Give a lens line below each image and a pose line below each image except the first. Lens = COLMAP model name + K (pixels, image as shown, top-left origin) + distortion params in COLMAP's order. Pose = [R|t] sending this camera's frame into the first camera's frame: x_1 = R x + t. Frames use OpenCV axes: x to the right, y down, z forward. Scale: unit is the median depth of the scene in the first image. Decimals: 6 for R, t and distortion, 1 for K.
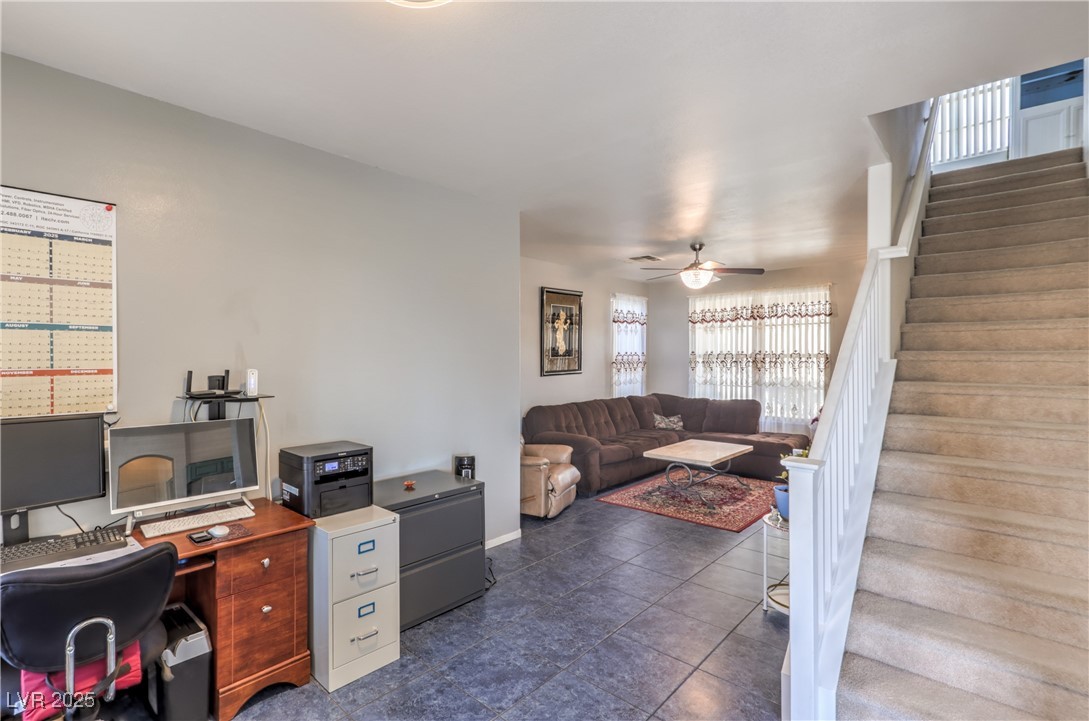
lens RADIAL K [[520.3, 0, 483.3], [0, 520.3, 358.4], [0, 0, 1]] dist [-0.000736, -0.000188]
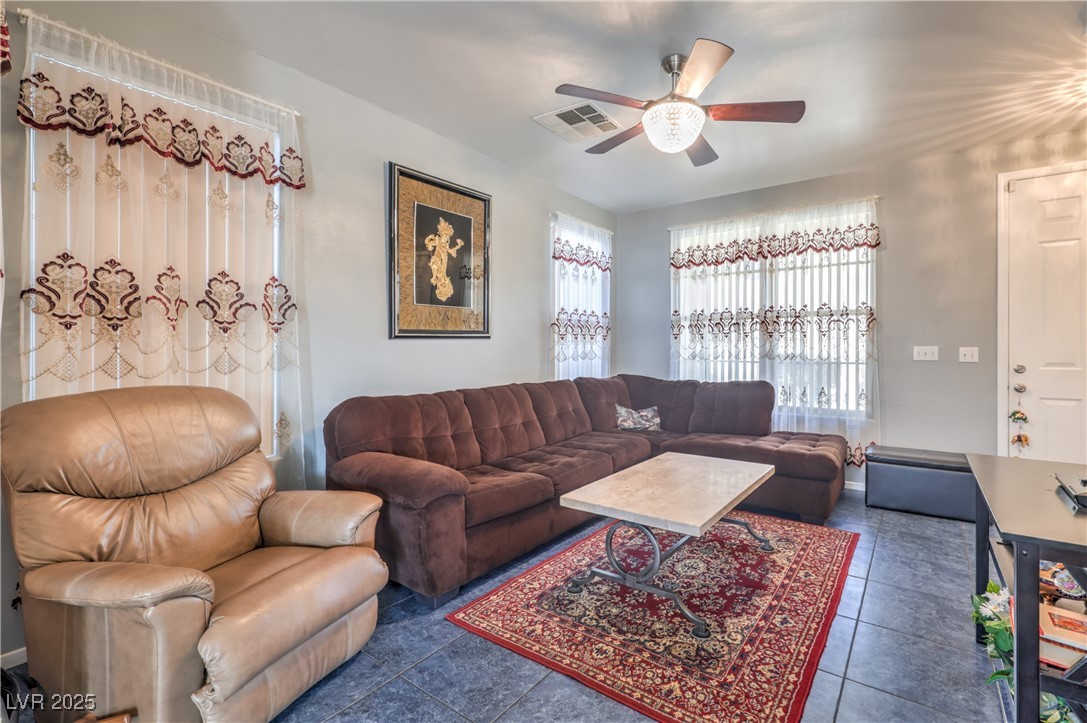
lens RADIAL K [[484.0, 0, 596.8], [0, 484.0, 349.0], [0, 0, 1]] dist [0.000591, 0.000111]
pose [[0.980340, 0.001978, 0.197305, 0.194369], [-0.001371, 0.999994, -0.003213, 0.040929], [-0.197310, 0.002879, 0.980337, 0.441772]]
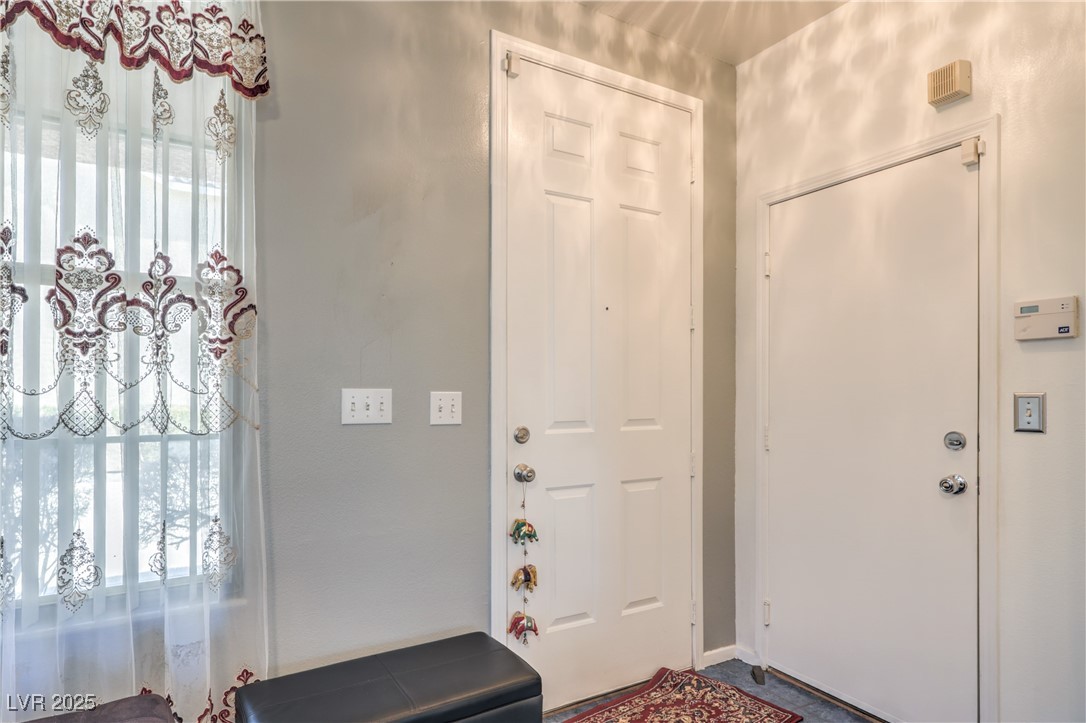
lens RADIAL K [[588.4, 0, 514.8], [0, 588.4, 390.9], [0, 0, 1]] dist [-0.000634, -0.000299]
pose [[0.272477, 0.004743, 0.962150, 0.418027], [0.000619, 0.999987, -0.005105, 0.038299], [-0.962162, 0.001986, 0.272471, 0.753377]]
